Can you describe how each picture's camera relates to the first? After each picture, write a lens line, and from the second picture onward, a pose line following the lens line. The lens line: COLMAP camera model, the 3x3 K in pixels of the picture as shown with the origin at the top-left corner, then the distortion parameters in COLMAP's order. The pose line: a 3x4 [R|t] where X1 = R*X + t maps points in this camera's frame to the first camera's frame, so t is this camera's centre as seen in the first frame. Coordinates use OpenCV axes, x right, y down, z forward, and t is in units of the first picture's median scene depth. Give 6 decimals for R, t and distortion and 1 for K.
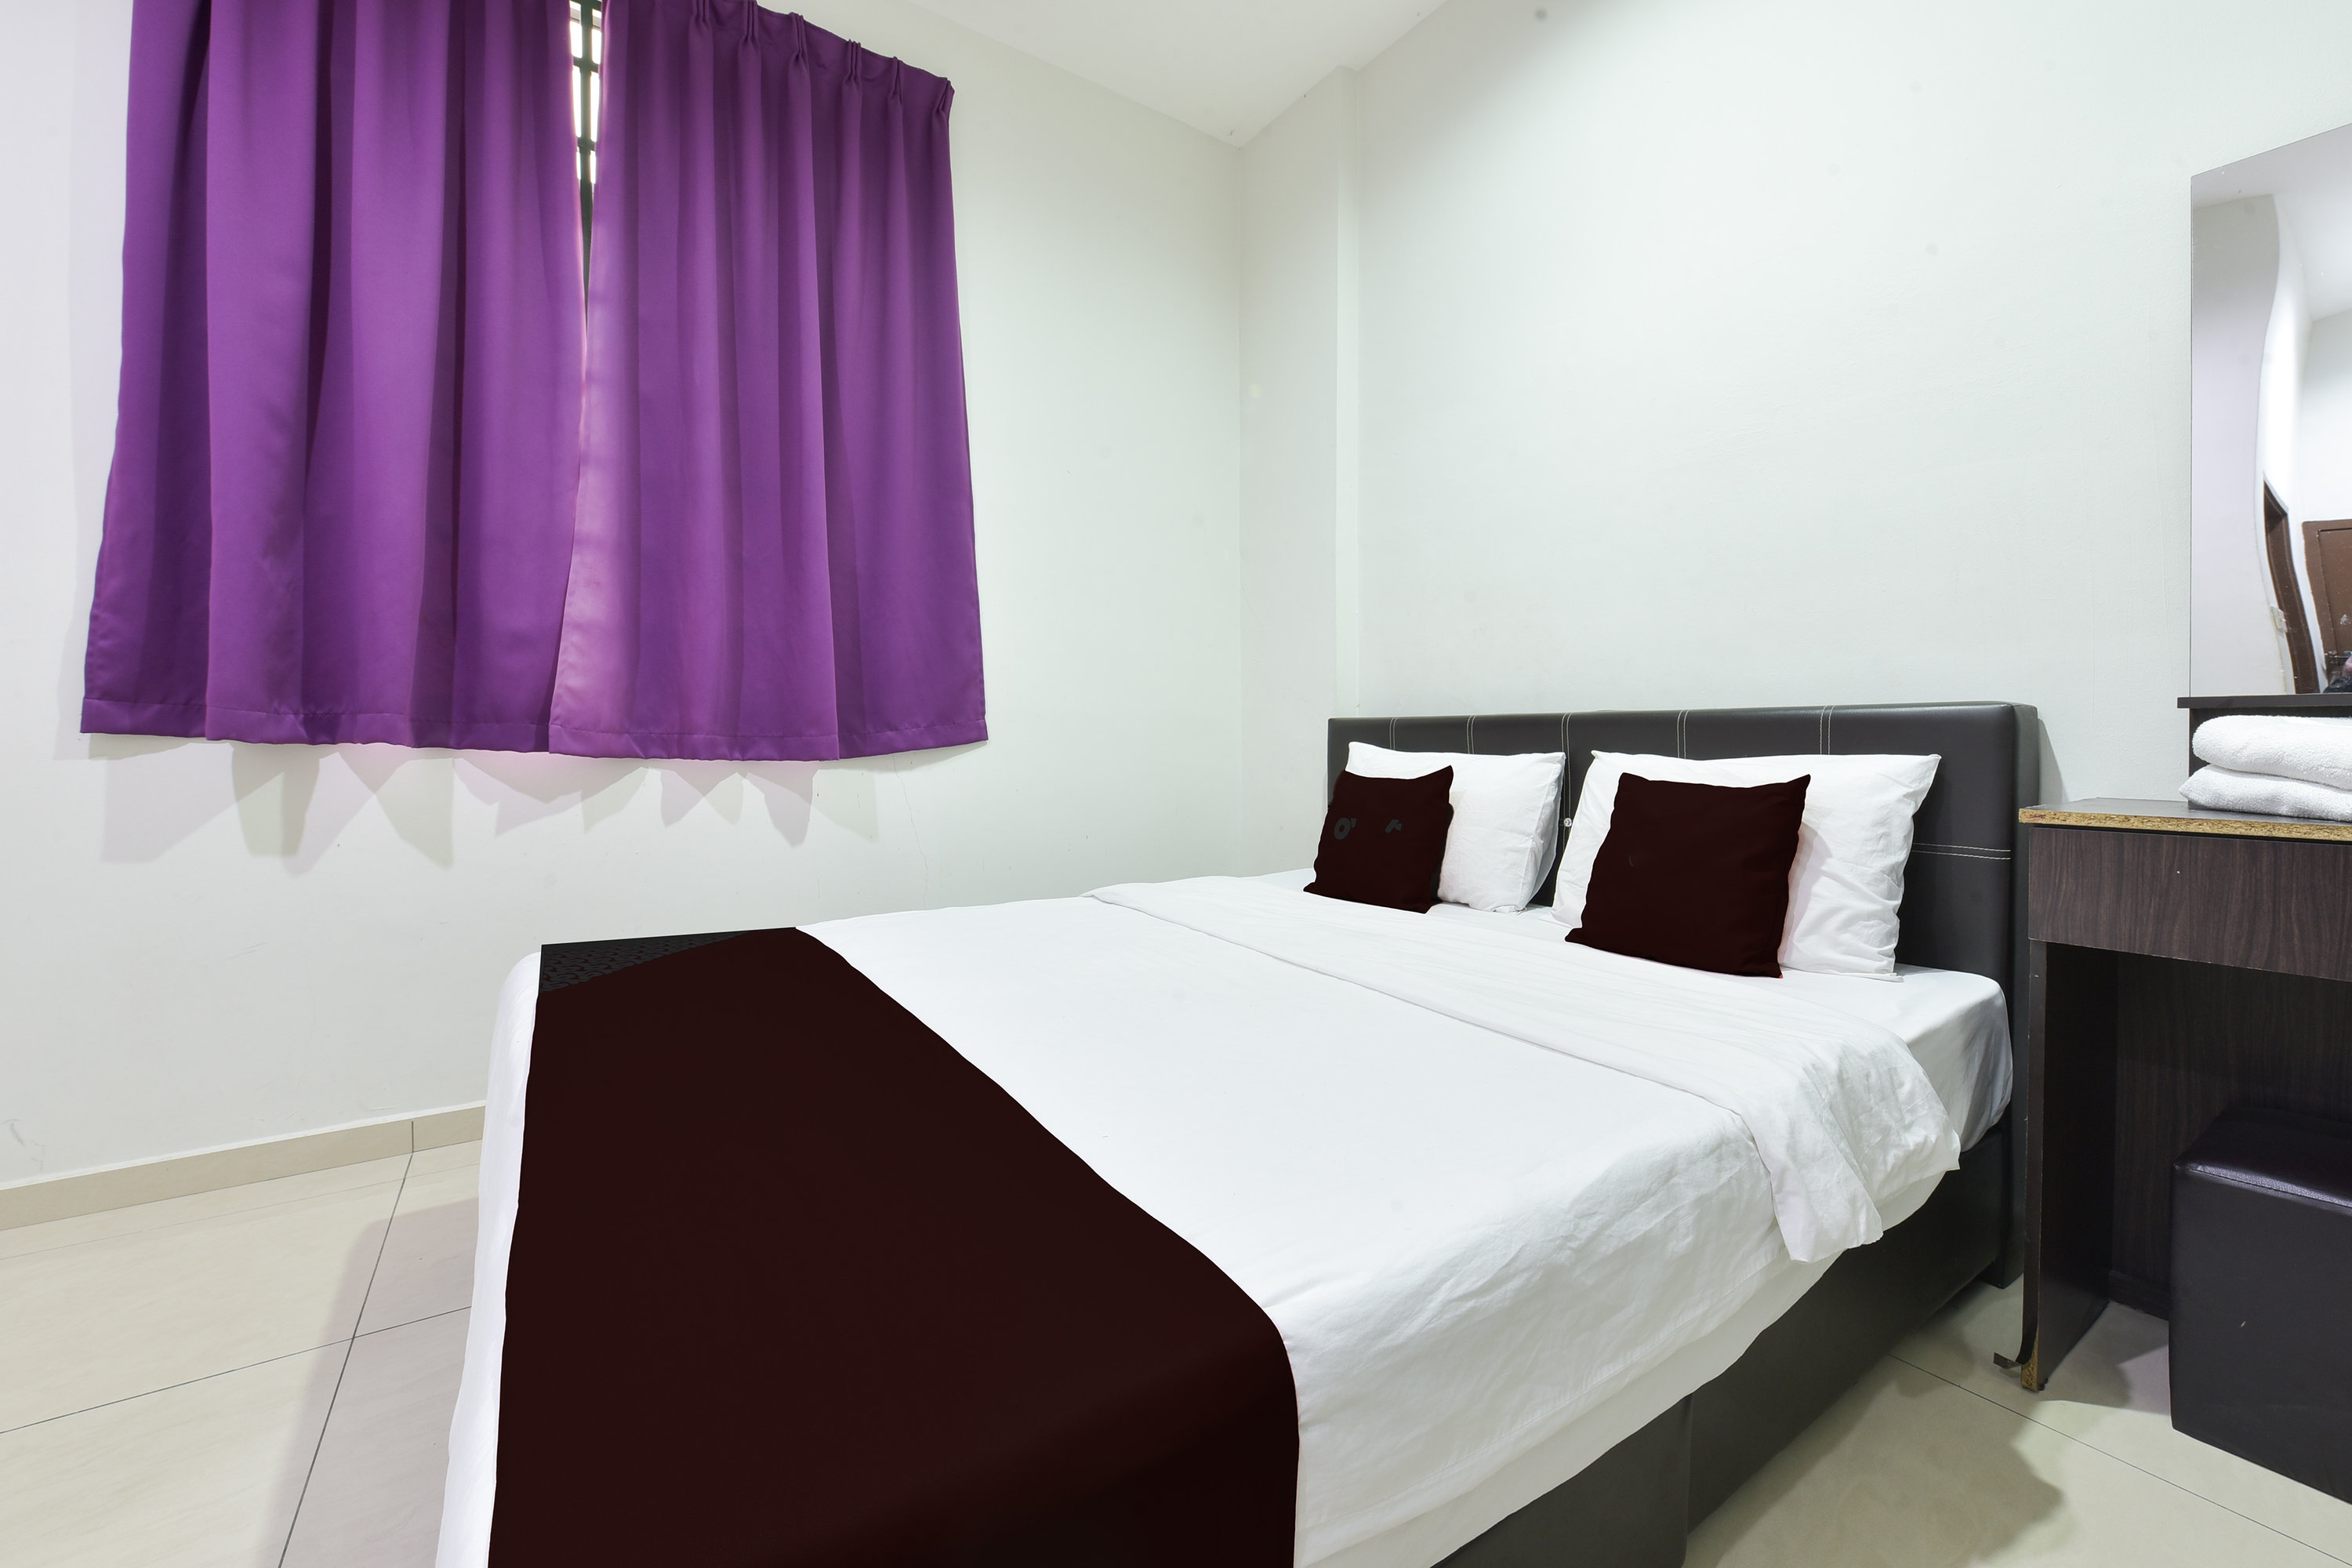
lens RADIAL K [[943.9, 0, 1180.8], [0, 943.9, 737.9], [0, 0, 1]] dist [-0.002023, -0.000312]
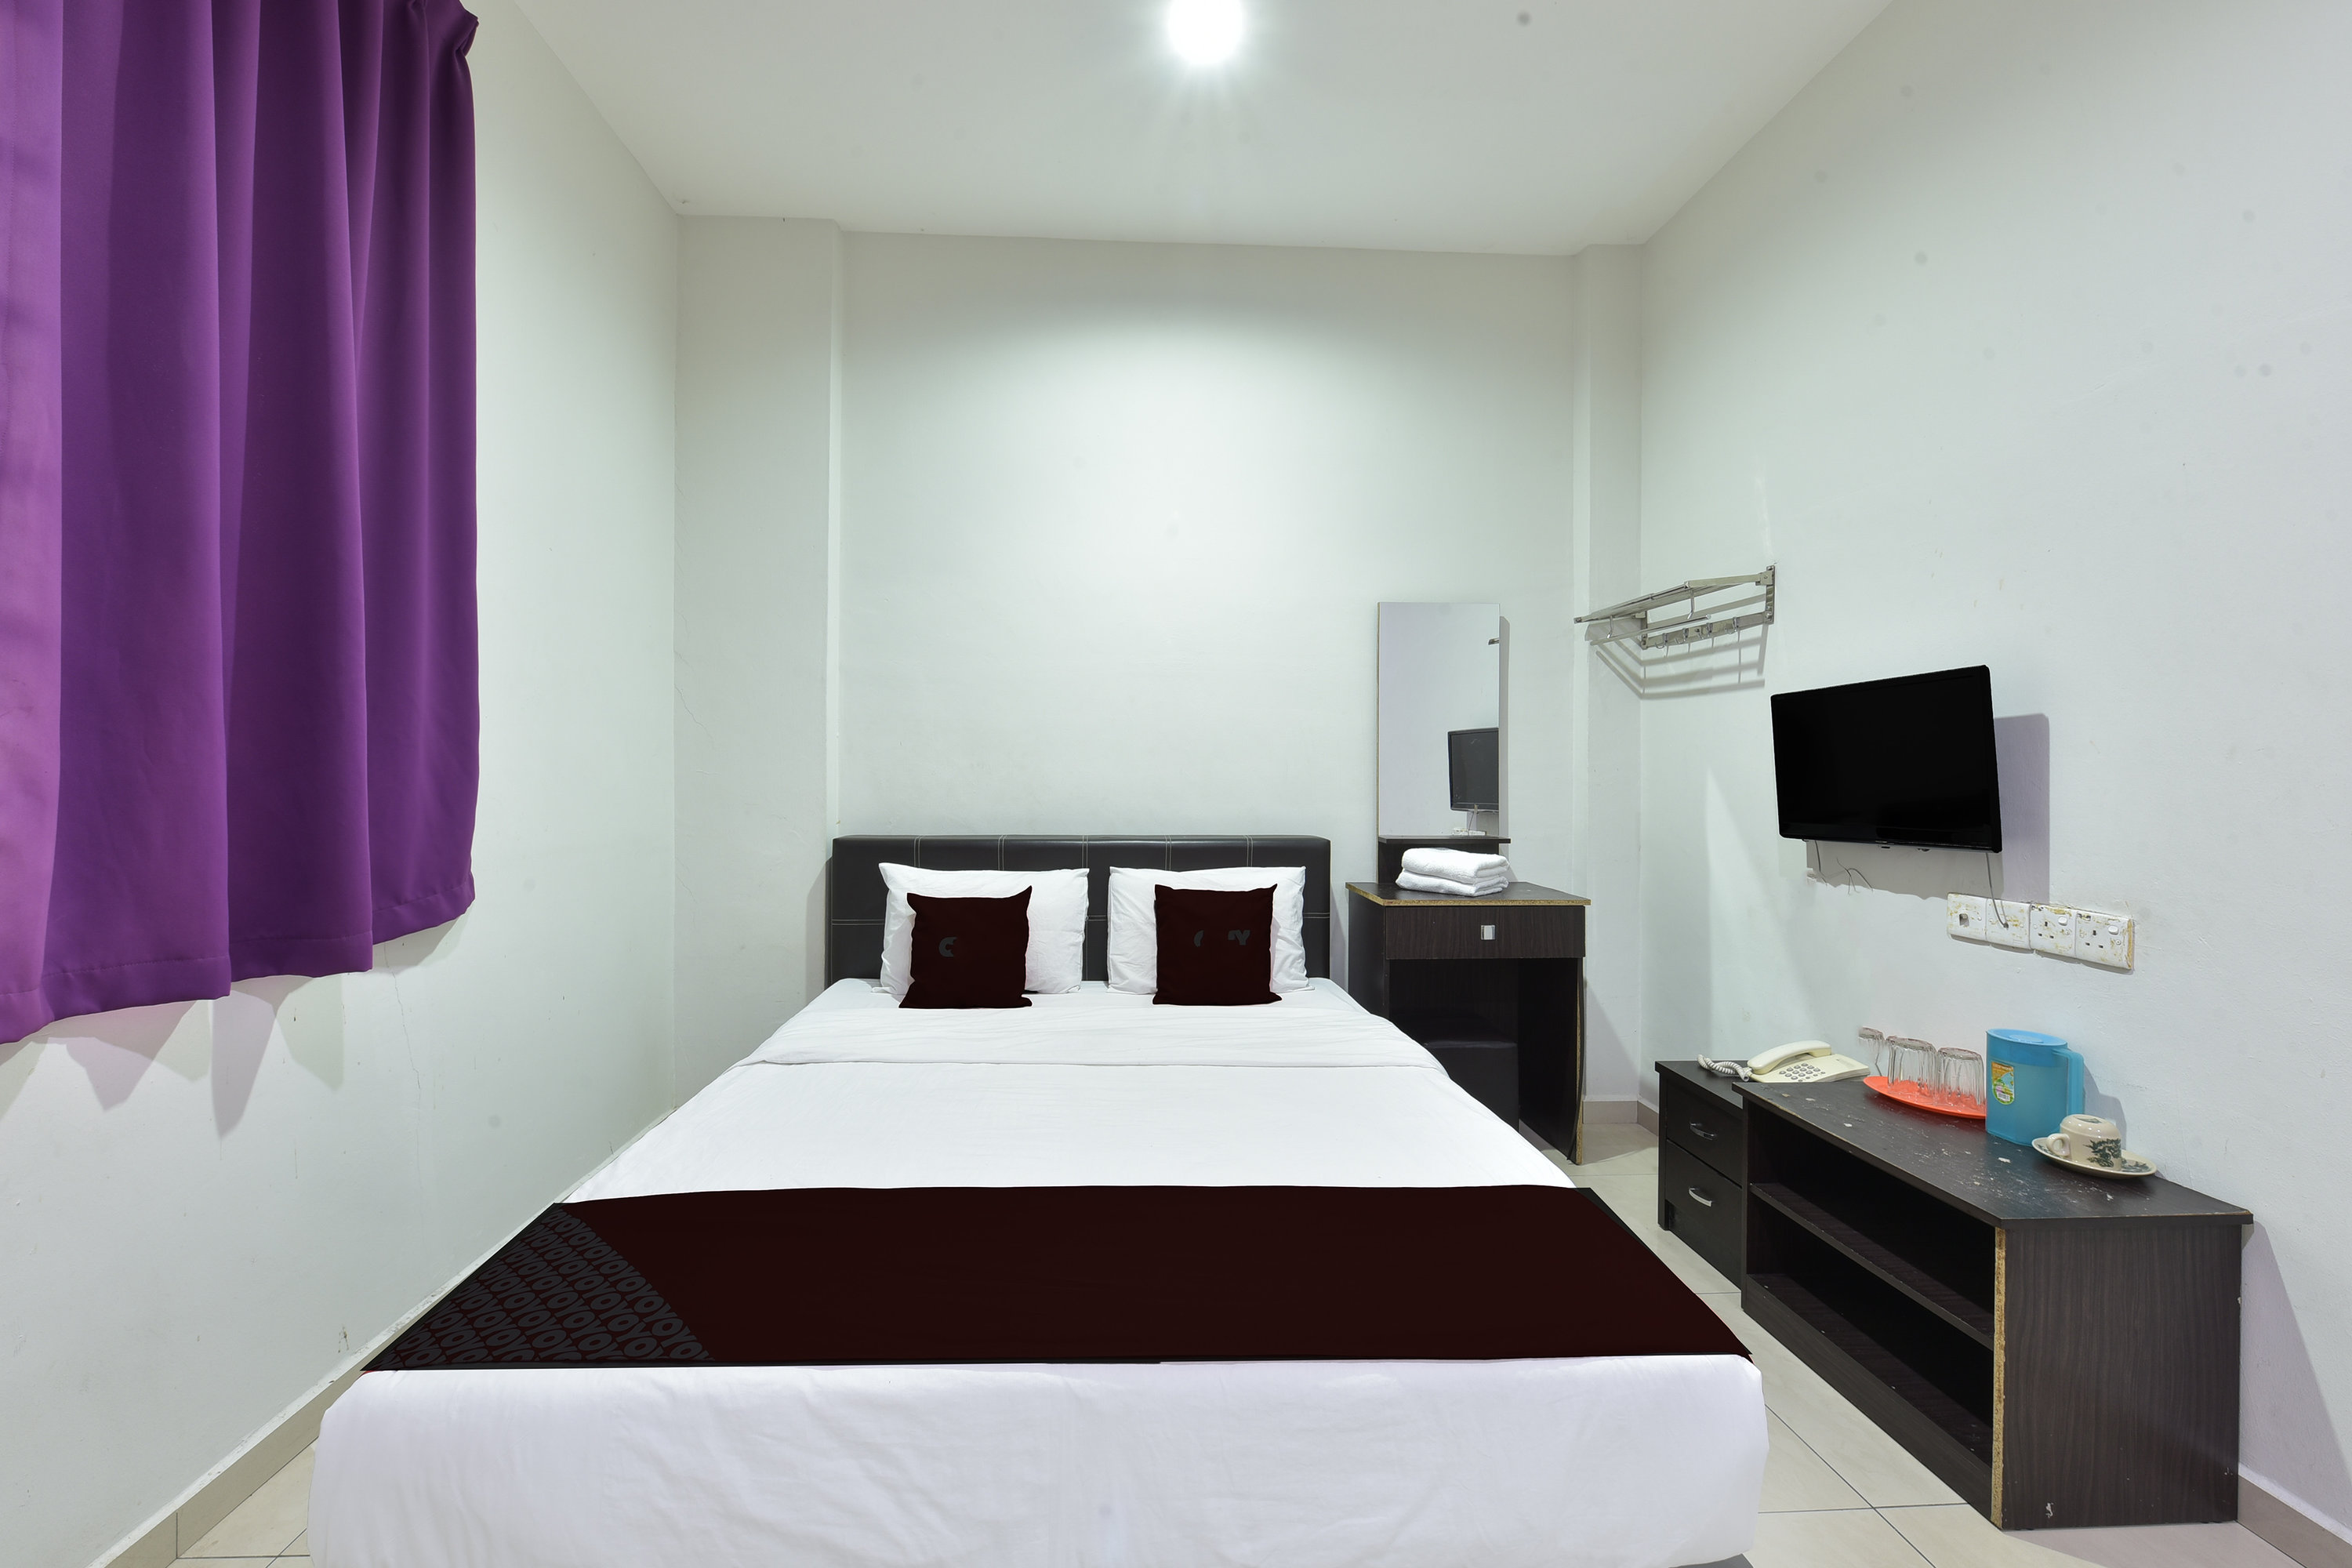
lens RADIAL K [[965.1, 0, 1161.3], [0, 965.1, 778.4], [0, 0, 1]] dist [0.000056, -0.000004]
pose [[0.509138, -0.006871, 0.860657, -0.740965], [-0.004084, 0.999938, 0.010399, -0.129847], [-0.860675, -0.008809, 0.509078, 0.183330]]
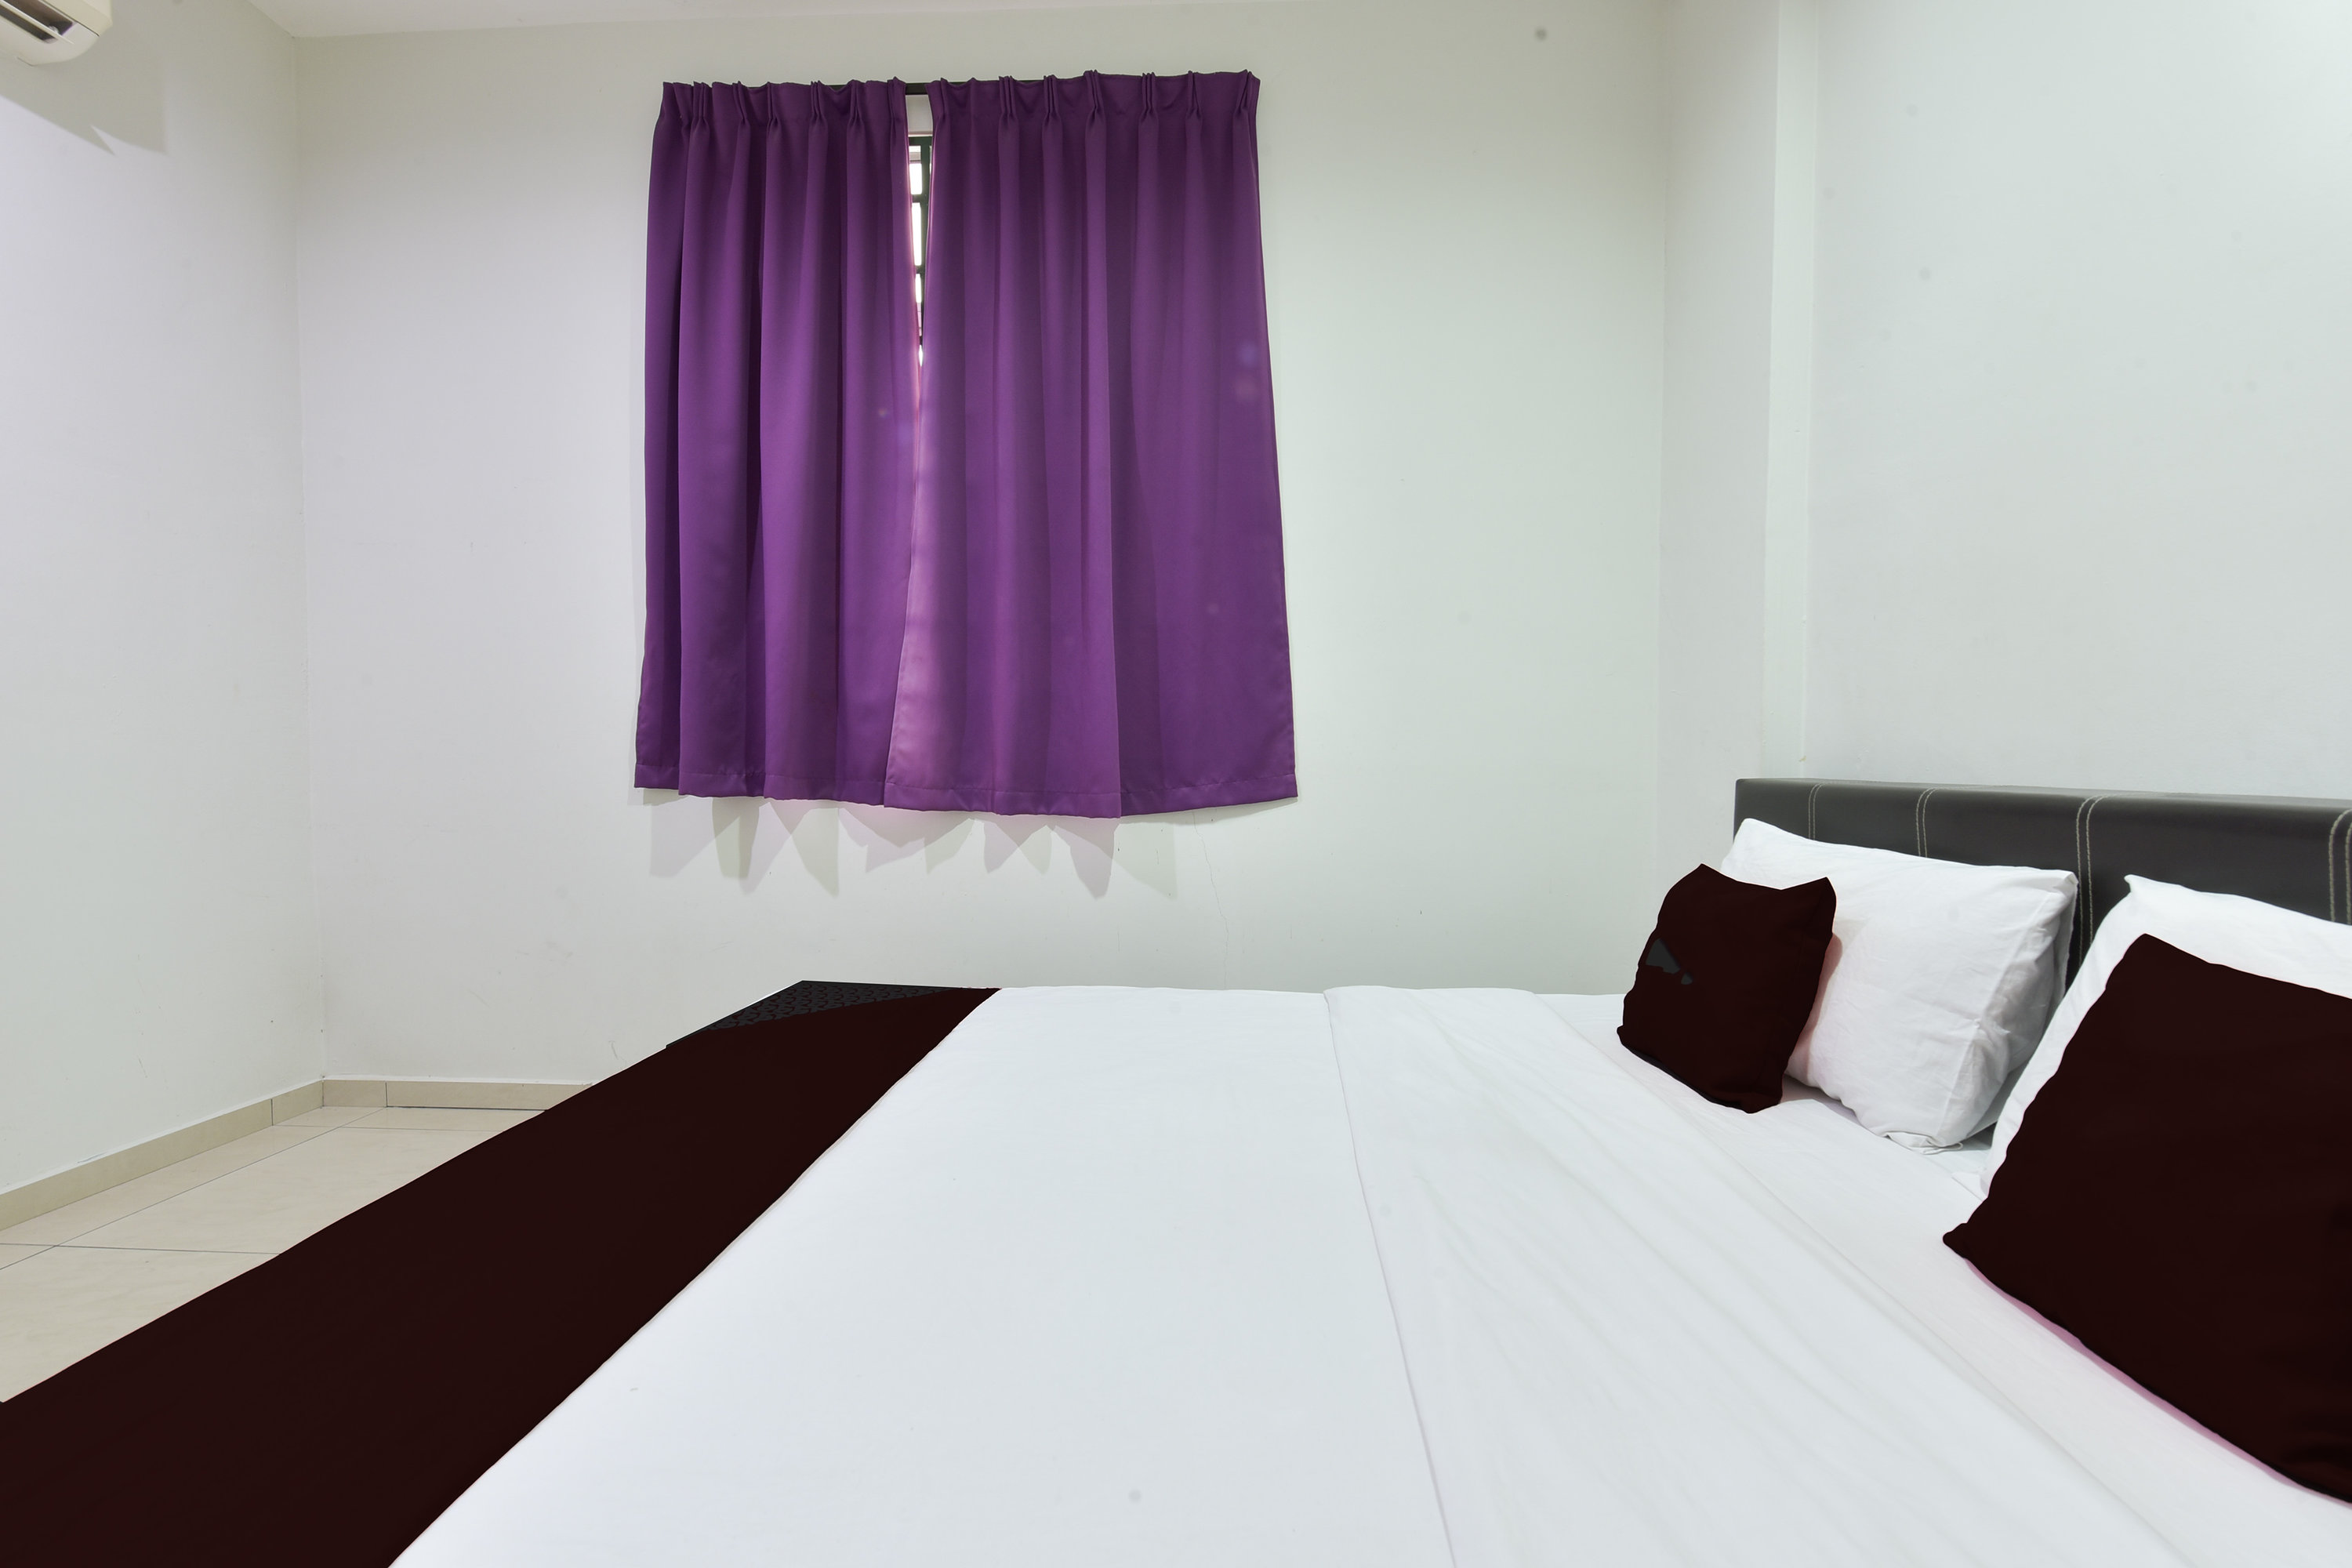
lens RADIAL K [[936.2, 0, 1176.0], [0, 936.2, 784.0], [0, 0, 1]] dist [0.001012, 0.000013]
pose [[0.802068, 0.020382, -0.596885, 0.309836], [-0.003627, 0.999565, 0.029258, -0.046507], [0.597222, -0.021302, 0.801793, 0.272624]]
